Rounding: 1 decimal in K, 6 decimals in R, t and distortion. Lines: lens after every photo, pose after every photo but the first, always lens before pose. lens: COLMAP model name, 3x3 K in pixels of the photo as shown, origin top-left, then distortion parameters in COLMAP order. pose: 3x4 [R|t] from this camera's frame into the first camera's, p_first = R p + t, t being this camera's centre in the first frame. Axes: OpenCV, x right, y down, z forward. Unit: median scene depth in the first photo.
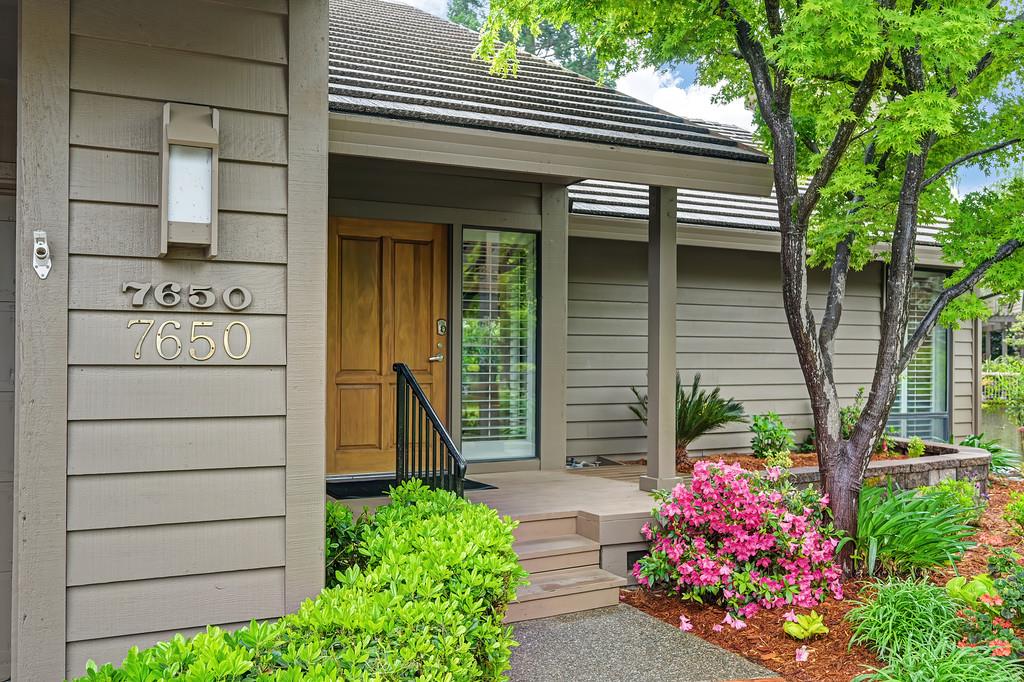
lens RADIAL K [[892.9, 0, 510.0], [0, 892.9, 339.6], [0, 0, 1]] dist [-0.003917, -0.009384]
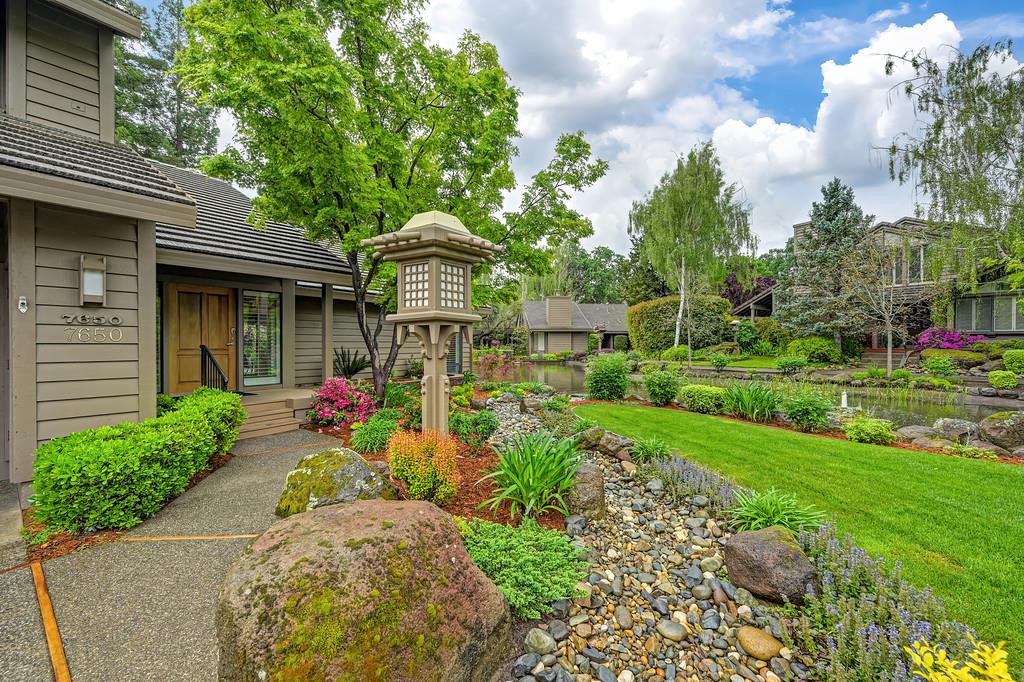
lens RADIAL K [[406.7, 0, 518.8], [0, 406.7, 343.1], [0, 0, 1]] dist [-0.000755, -0.000458]
pose [[0.890408, -0.005805, 0.455126, 0.175153], [-0.000279, 0.999912, 0.013300, 0.006170], [-0.455163, -0.011969, 0.890328, -0.521162]]
